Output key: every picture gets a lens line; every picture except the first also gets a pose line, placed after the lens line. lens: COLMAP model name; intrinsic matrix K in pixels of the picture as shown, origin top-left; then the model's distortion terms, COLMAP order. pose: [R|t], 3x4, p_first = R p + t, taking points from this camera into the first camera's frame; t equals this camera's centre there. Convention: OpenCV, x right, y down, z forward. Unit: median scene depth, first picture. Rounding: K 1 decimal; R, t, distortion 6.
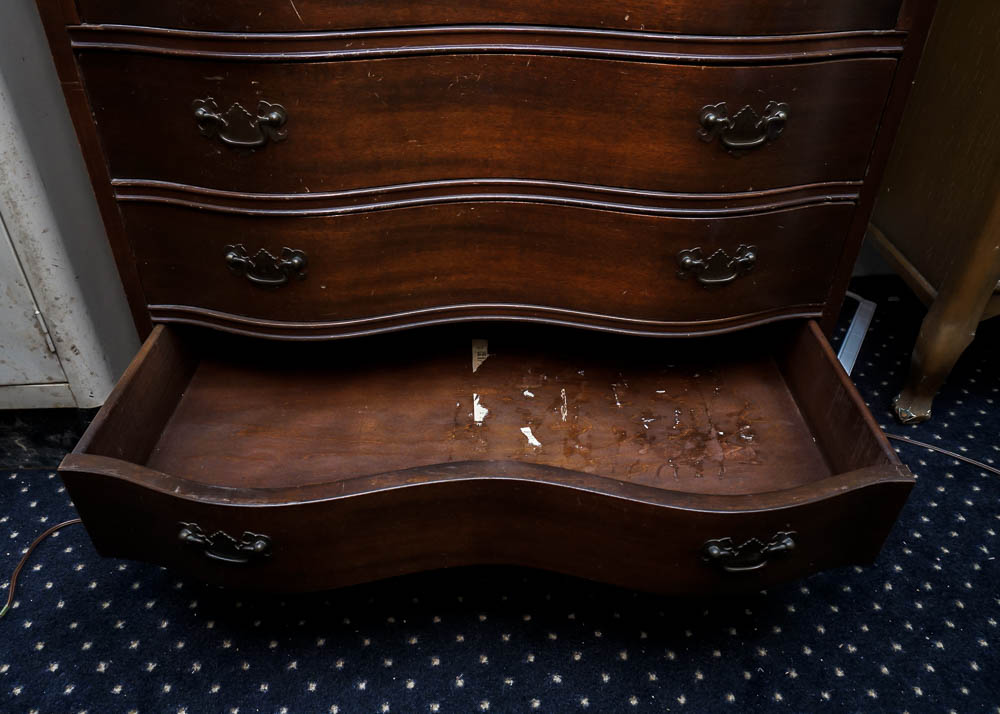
lens RADIAL K [[769.9, 0, 503.2], [0, 769.9, 355.5], [0, 0, 1]] dist [-0.023287, 0.006025]
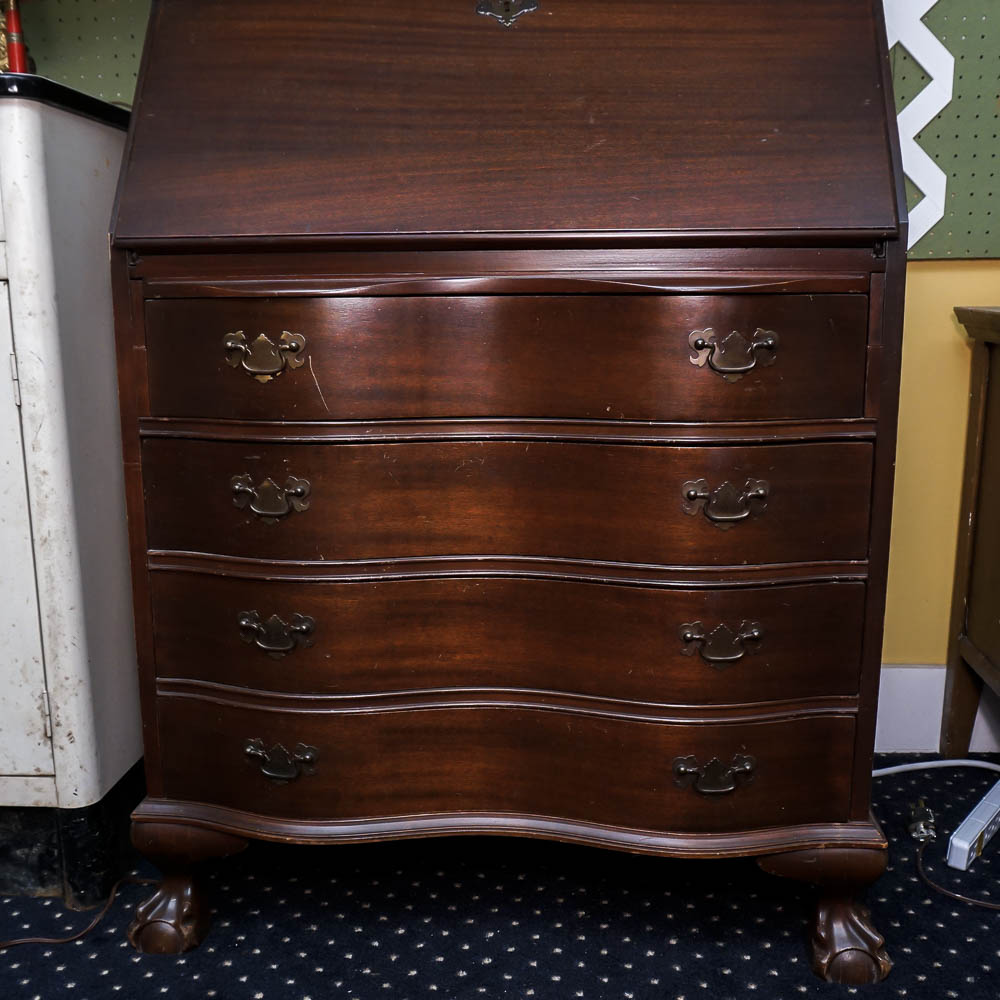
lens RADIAL K [[1167.2, 0, 499.5], [0, 1167.2, 499.9], [0, 0, 1]] dist [0.010560, 0.000000]
pose [[0.993023, -0.002533, -0.117892, 0.173381], [-0.047304, 0.907243, -0.417938, 0.356748], [0.108015, 0.420599, 0.900794, -0.452810]]
